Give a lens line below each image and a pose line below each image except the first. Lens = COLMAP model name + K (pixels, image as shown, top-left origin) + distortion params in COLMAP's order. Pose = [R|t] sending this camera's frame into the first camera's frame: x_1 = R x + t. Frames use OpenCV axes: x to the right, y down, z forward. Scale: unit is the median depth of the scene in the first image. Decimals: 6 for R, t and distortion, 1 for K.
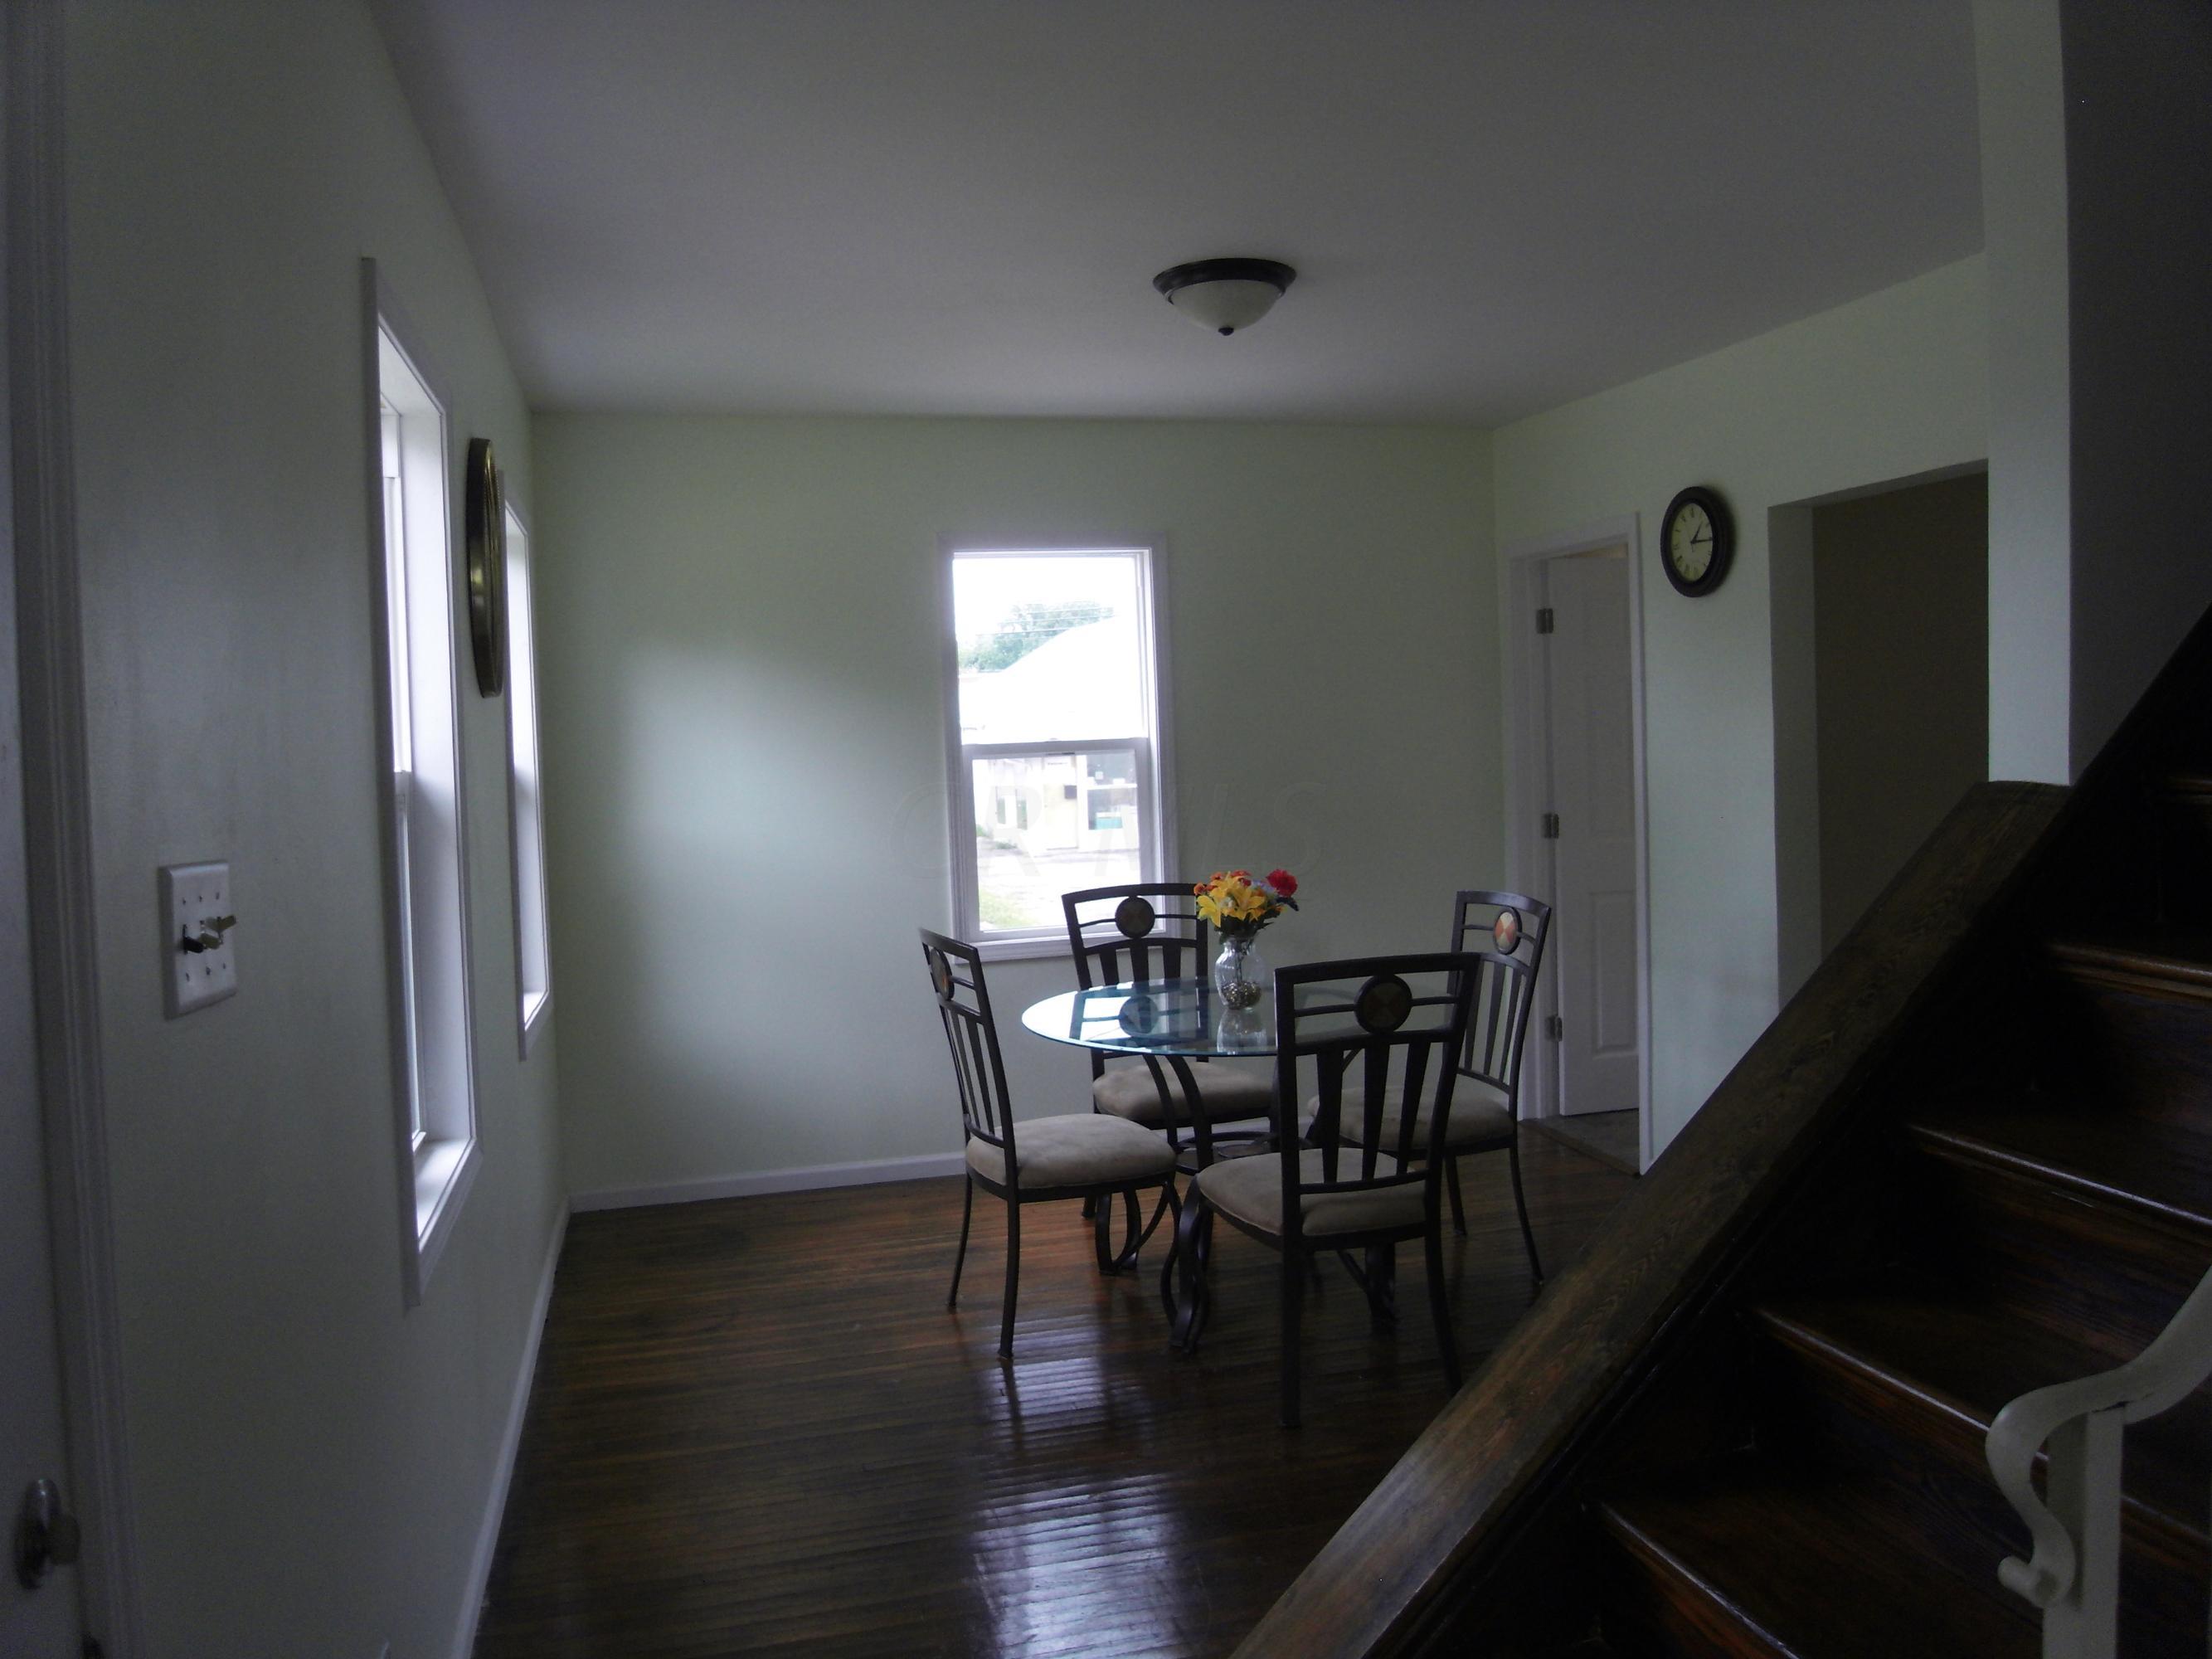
lens RADIAL K [[1615.0, 0, 1105.7], [0, 1615.0, 797.3], [0, 0, 1]] dist [-0.045138, 0.000819]
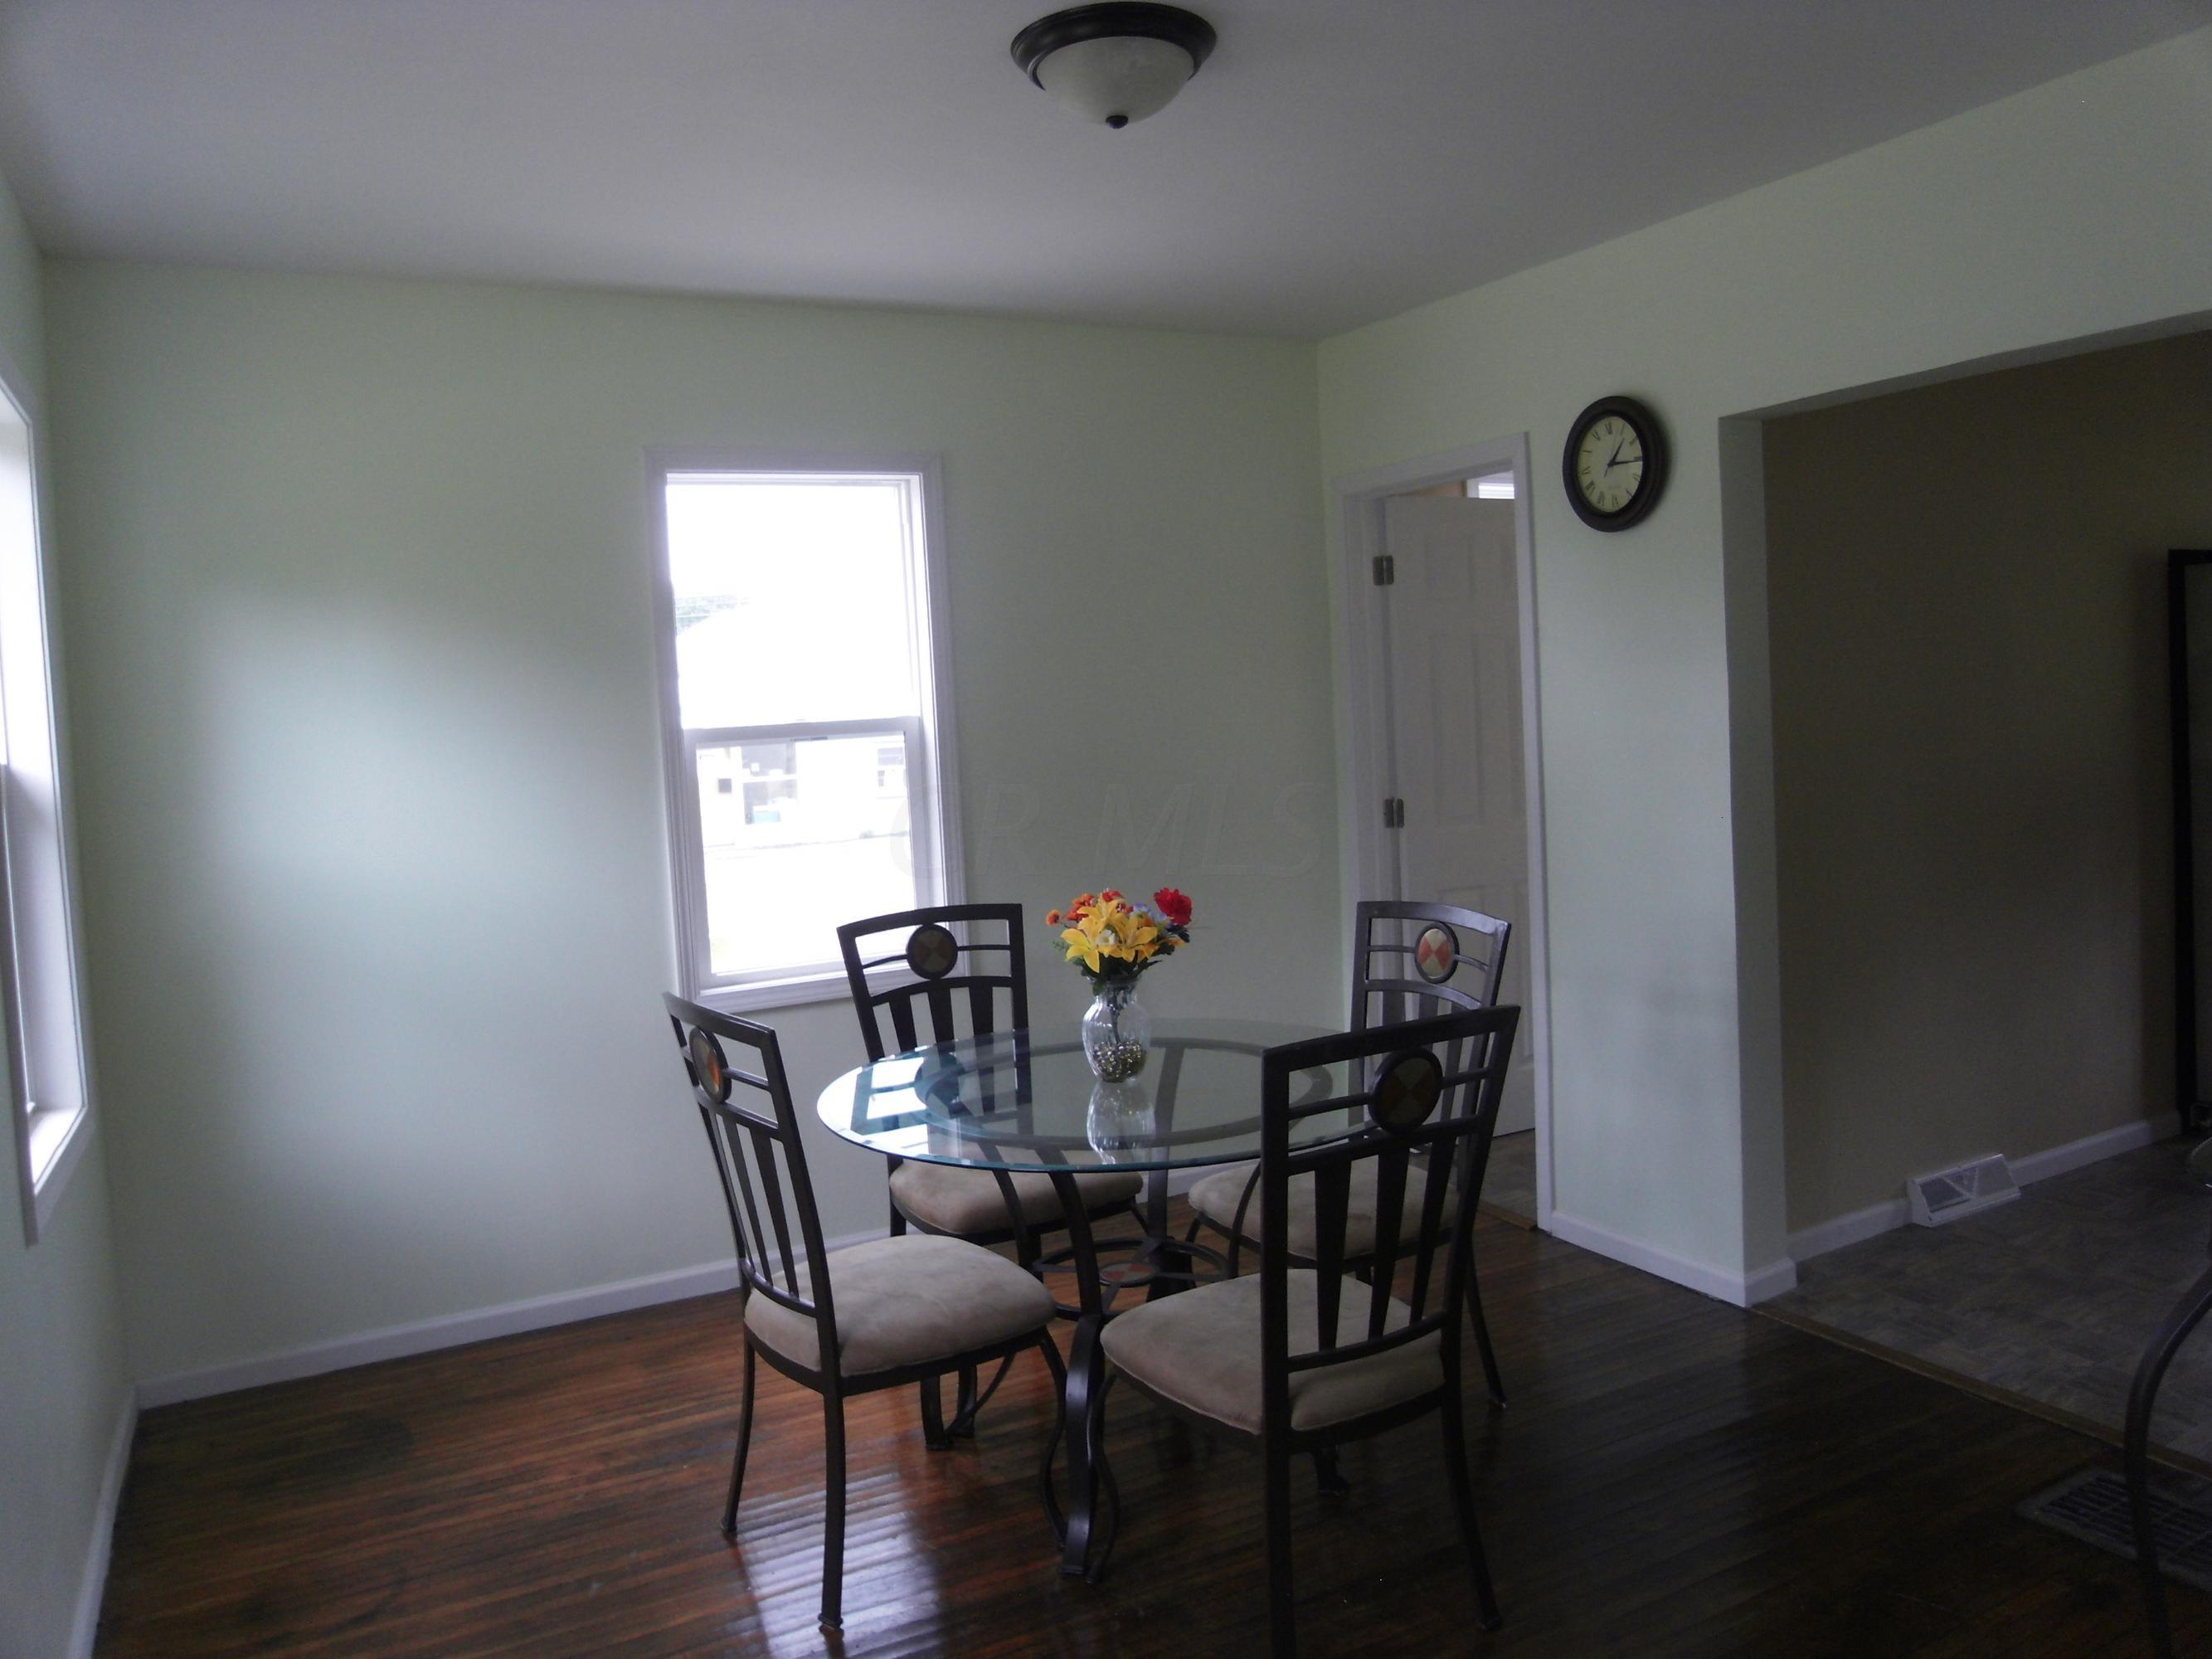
lens RADIAL K [[1615.0, 0, 1105.7], [0, 1615.0, 797.3], [0, 0, 1]] dist [-0.045138, 0.000819]
pose [[0.975838, -0.027846, 0.216713, -0.073393], [0.026130, 0.999600, 0.010783, -0.004816], [-0.216927, -0.004860, 0.976176, 0.273824]]
